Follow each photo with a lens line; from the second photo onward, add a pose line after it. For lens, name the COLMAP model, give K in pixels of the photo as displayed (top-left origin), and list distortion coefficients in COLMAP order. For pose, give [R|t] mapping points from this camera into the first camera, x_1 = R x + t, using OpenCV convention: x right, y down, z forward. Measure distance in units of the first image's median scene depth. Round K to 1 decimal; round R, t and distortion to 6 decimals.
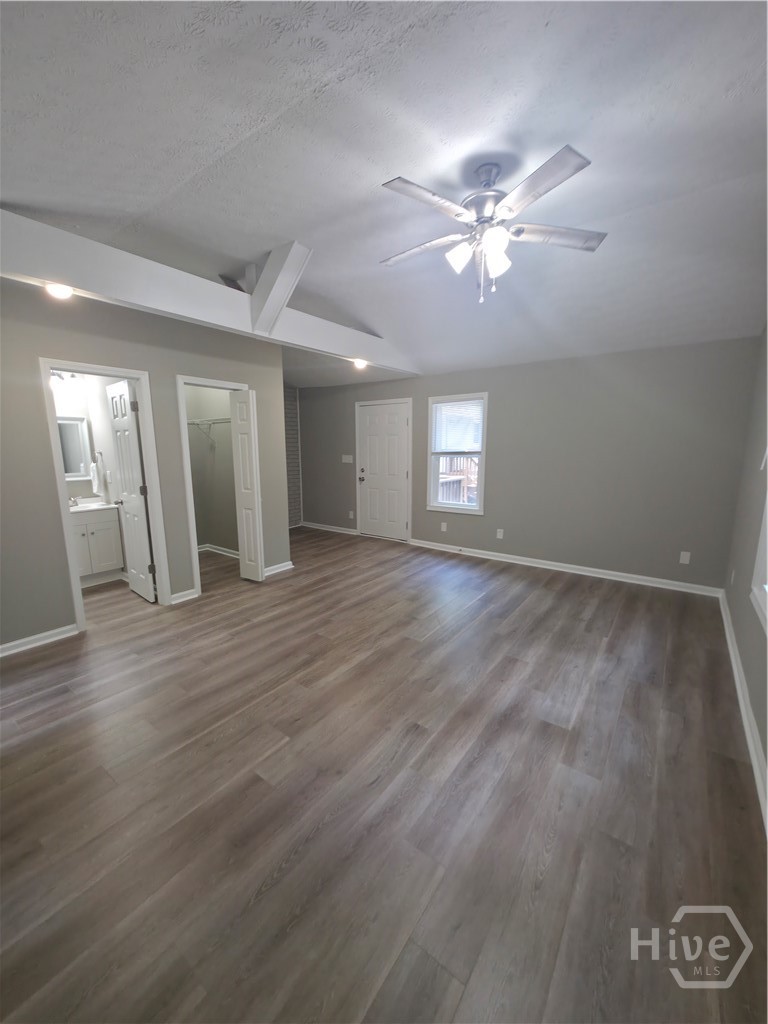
lens RADIAL K [[407.6, 0, 386.9], [0, 407.6, 515.0], [0, 0, 1]] dist [0.002859, 0.000152]
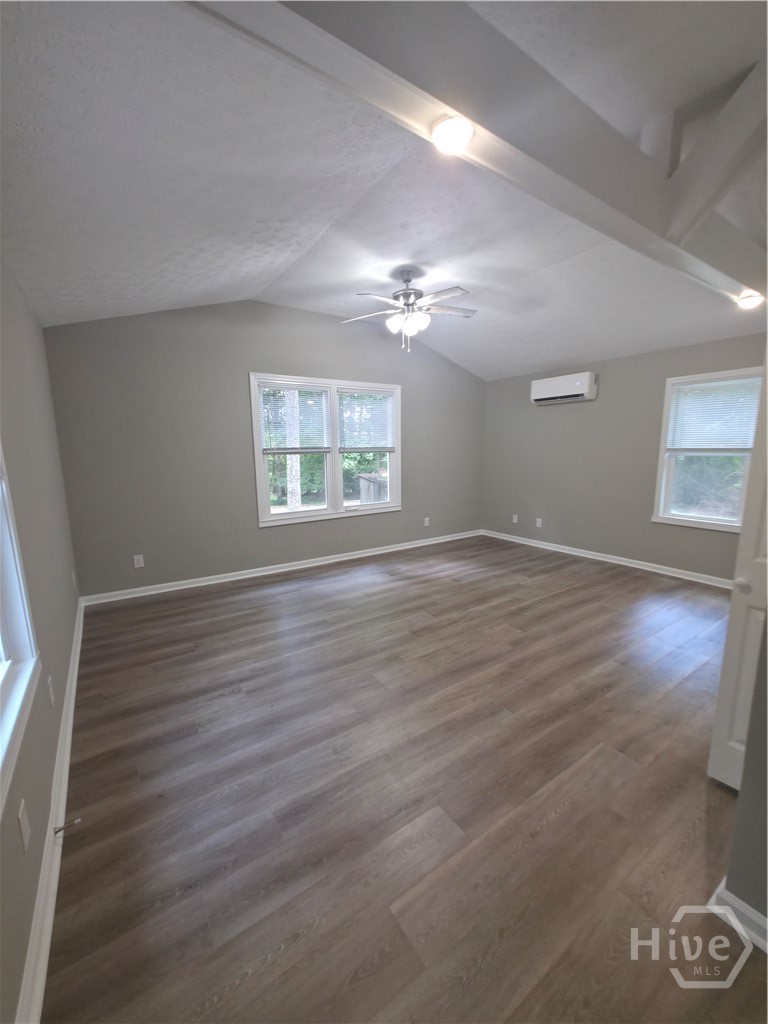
lens RADIAL K [[407.6, 0, 386.9], [0, 407.6, 515.0], [0, 0, 1]] dist [0.002859, 0.000152]
pose [[-0.942804, -0.044522, 0.330362, -0.162722], [0.068787, 0.943728, 0.323490, -0.285403], [-0.326174, 0.327712, -0.886688, 1.740680]]
